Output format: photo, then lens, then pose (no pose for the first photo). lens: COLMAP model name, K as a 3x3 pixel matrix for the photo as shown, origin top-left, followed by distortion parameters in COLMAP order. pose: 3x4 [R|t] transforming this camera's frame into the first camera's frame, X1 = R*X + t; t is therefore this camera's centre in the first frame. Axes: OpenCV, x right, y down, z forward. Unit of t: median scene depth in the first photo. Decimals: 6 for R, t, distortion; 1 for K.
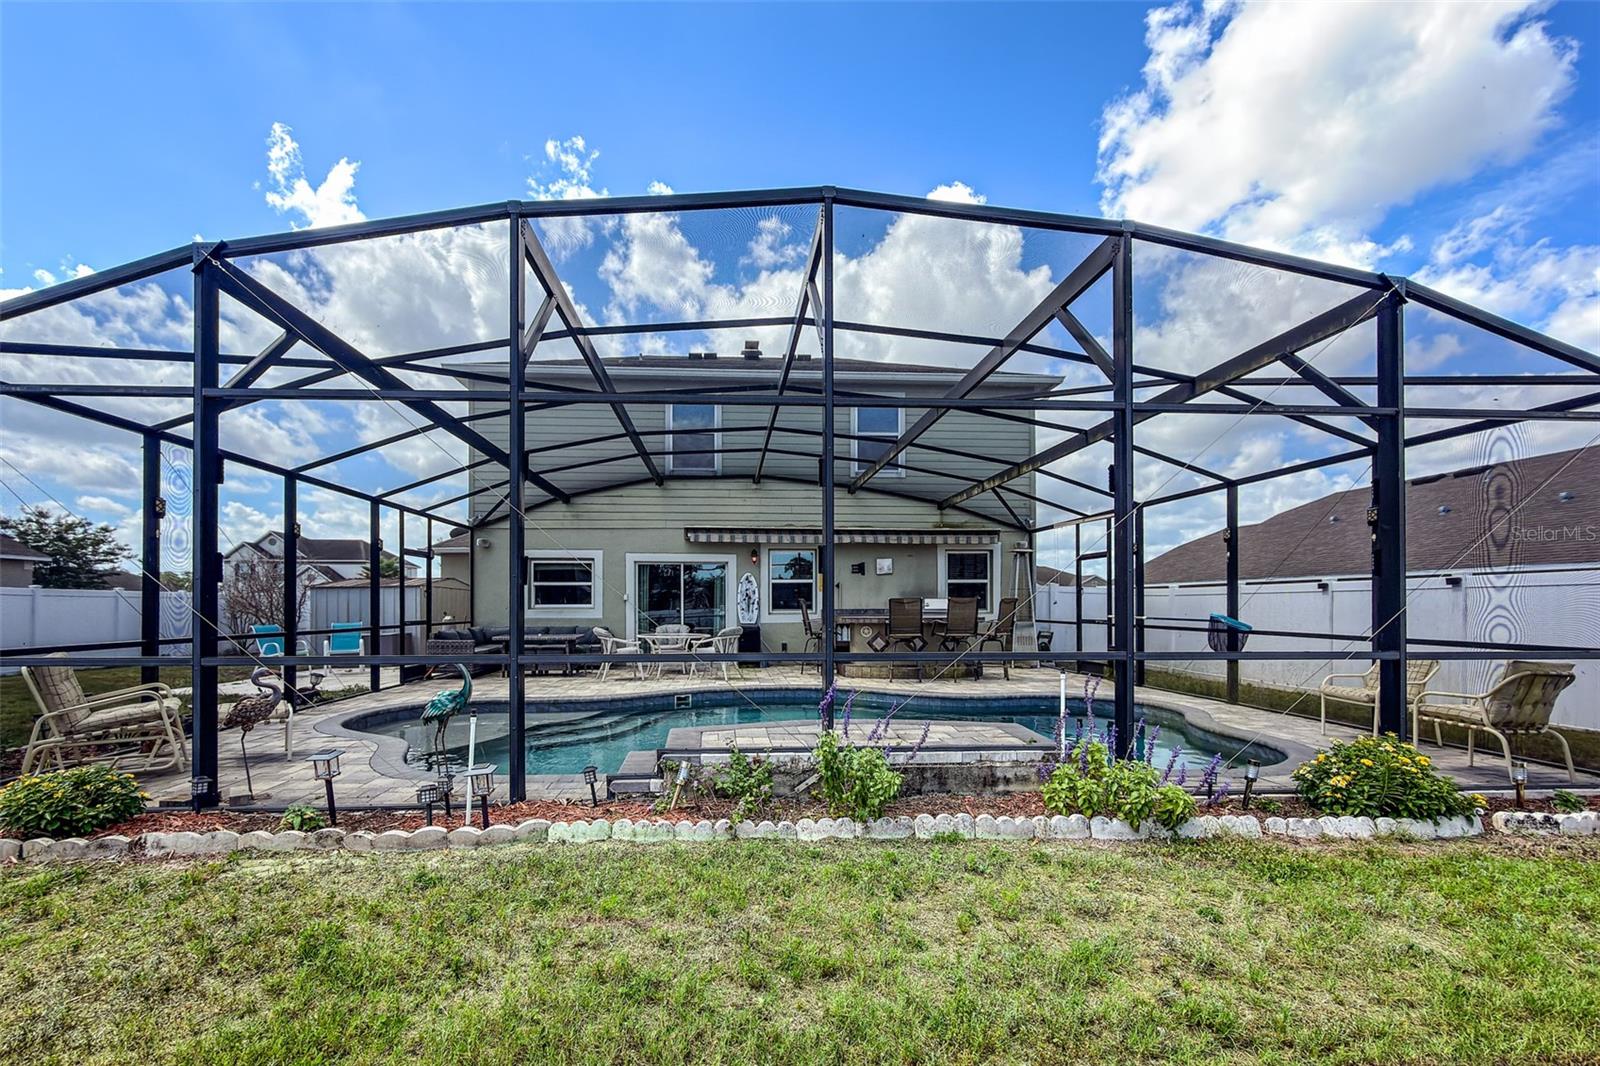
lens RADIAL K [[749.4, 0, 795.1], [0, 749.4, 600.3], [0, 0, 1]] dist [0.002472, -0.000143]
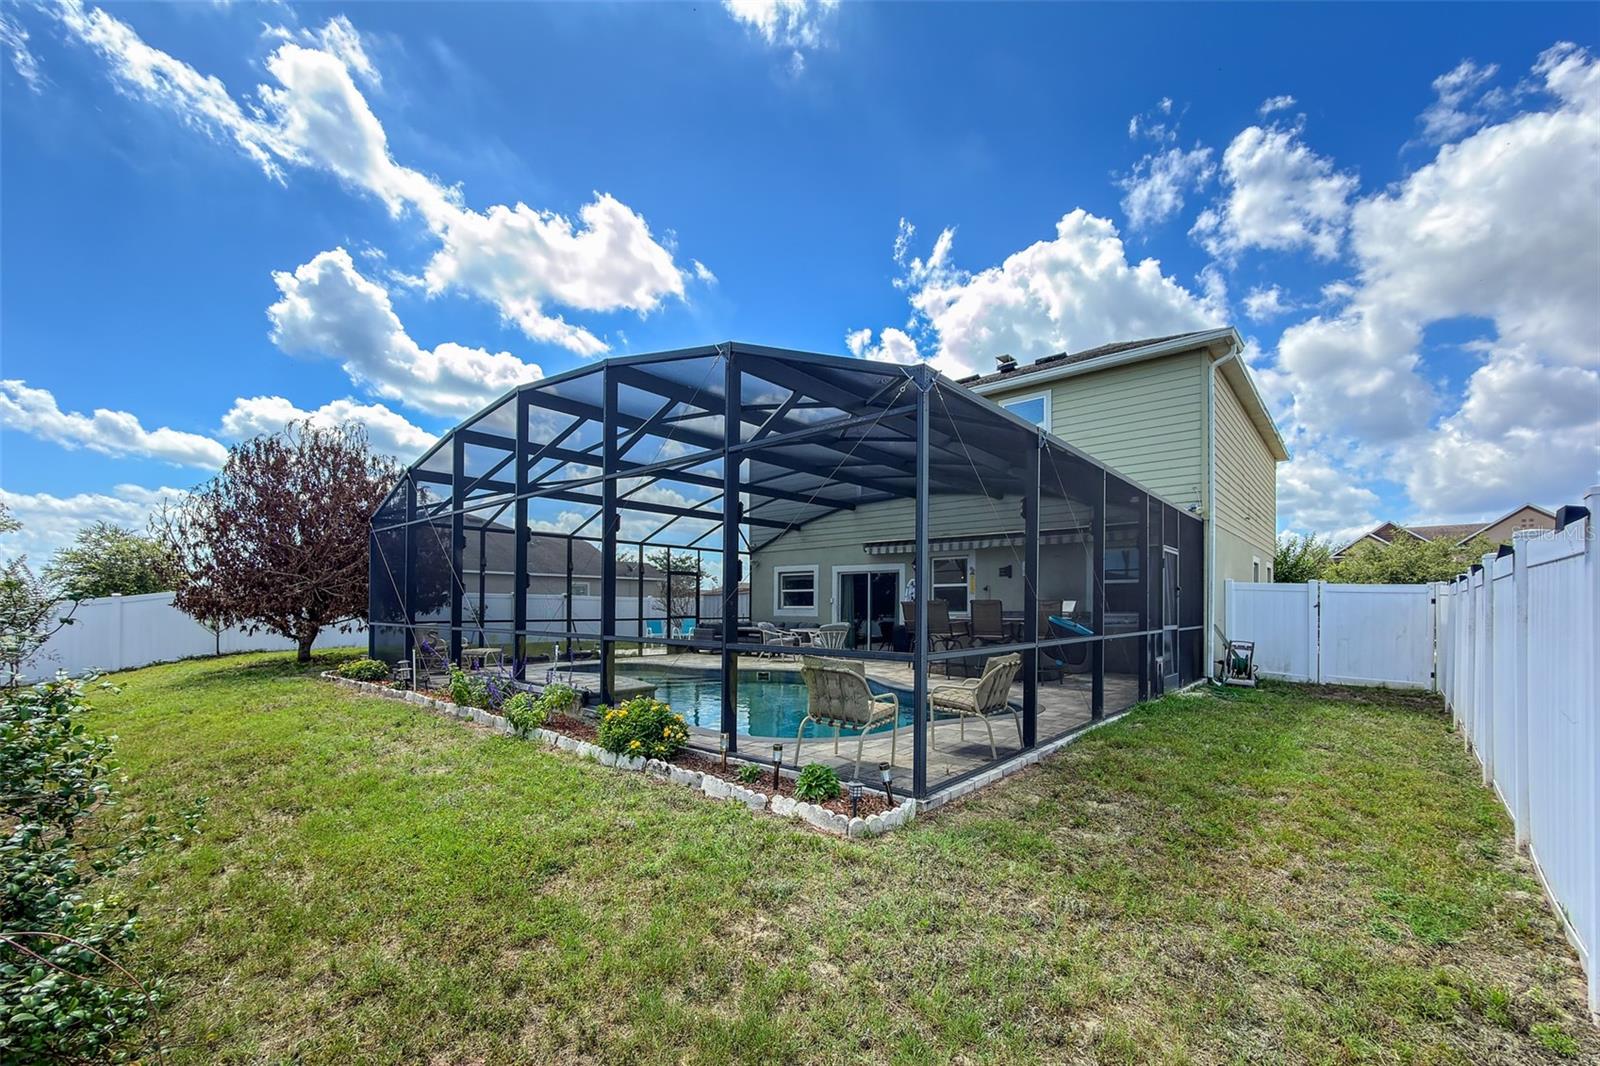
lens RADIAL K [[749.4, 0, 795.1], [0, 749.4, 600.3], [0, 0, 1]] dist [0.002472, -0.000143]
pose [[0.693193, -0.006693, -0.720721, 0.639335], [0.006397, 0.999975, -0.003134, -0.000743], [0.720723, -0.002439, 0.693218, 0.069278]]
